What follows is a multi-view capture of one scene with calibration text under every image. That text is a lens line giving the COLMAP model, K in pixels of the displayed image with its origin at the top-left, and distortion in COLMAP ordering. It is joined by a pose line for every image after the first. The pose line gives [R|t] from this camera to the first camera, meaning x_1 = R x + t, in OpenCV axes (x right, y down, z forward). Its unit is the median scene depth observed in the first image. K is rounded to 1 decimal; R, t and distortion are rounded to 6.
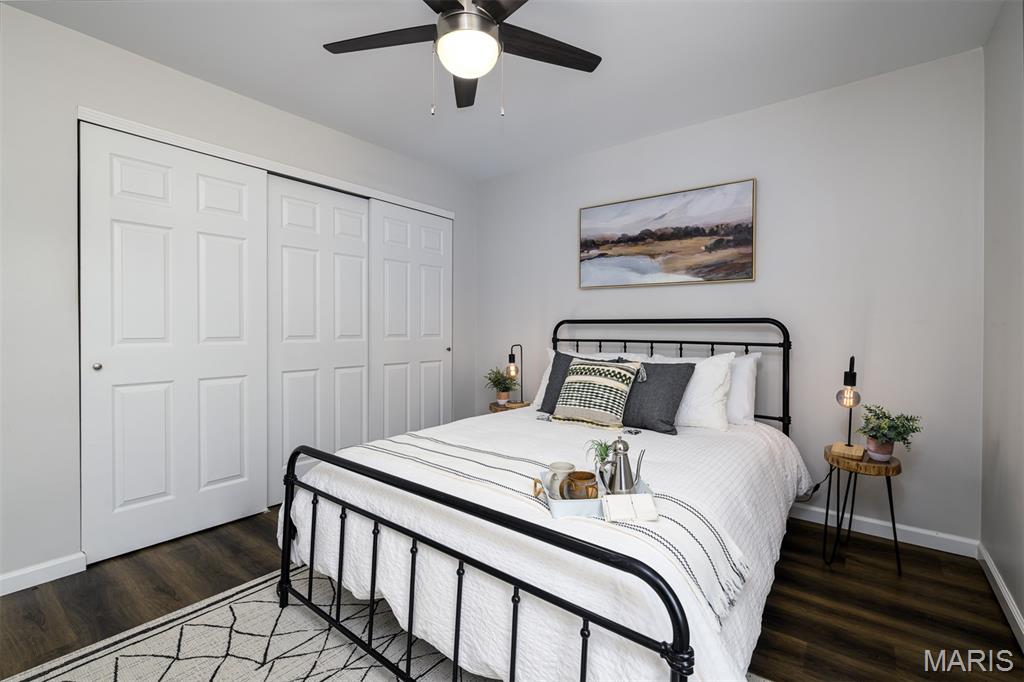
lens RADIAL K [[453.9, 0, 517.1], [0, 453.9, 334.6], [0, 0, 1]] dist [-0.002295, -0.000026]
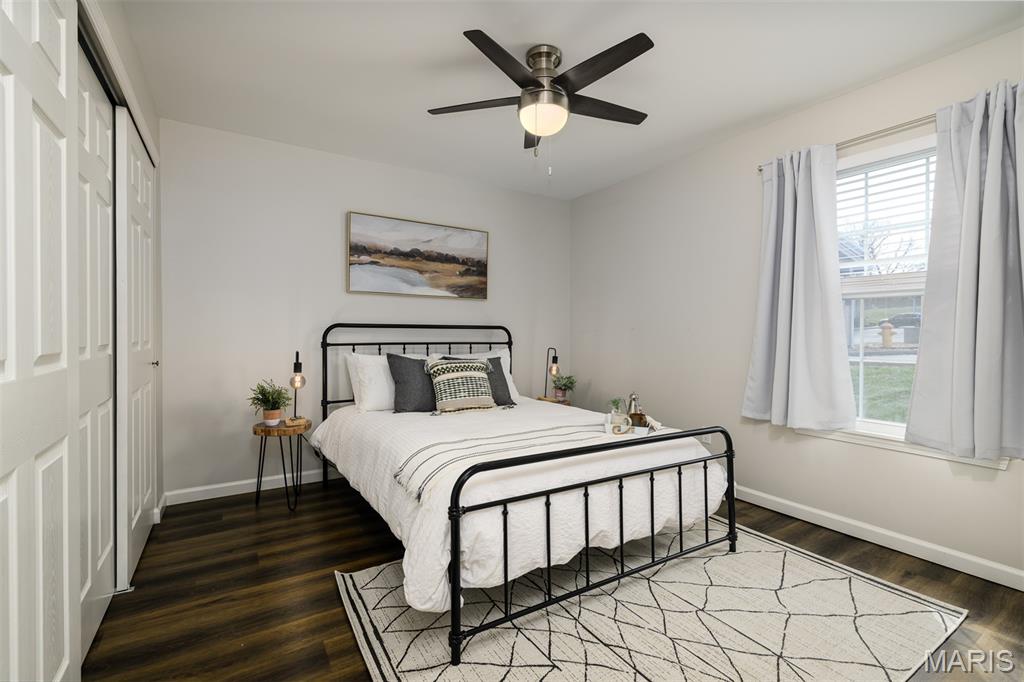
lens RADIAL K [[453.9, 0, 517.4], [0, 453.9, 339.3], [0, 0, 1]] dist [-0.002295, -0.000026]
pose [[0.339097, -0.017484, 0.940589, -0.766562], [0.007078, 0.999846, 0.016034, -0.013204], [-0.940725, 0.001221, 0.339169, 0.363101]]
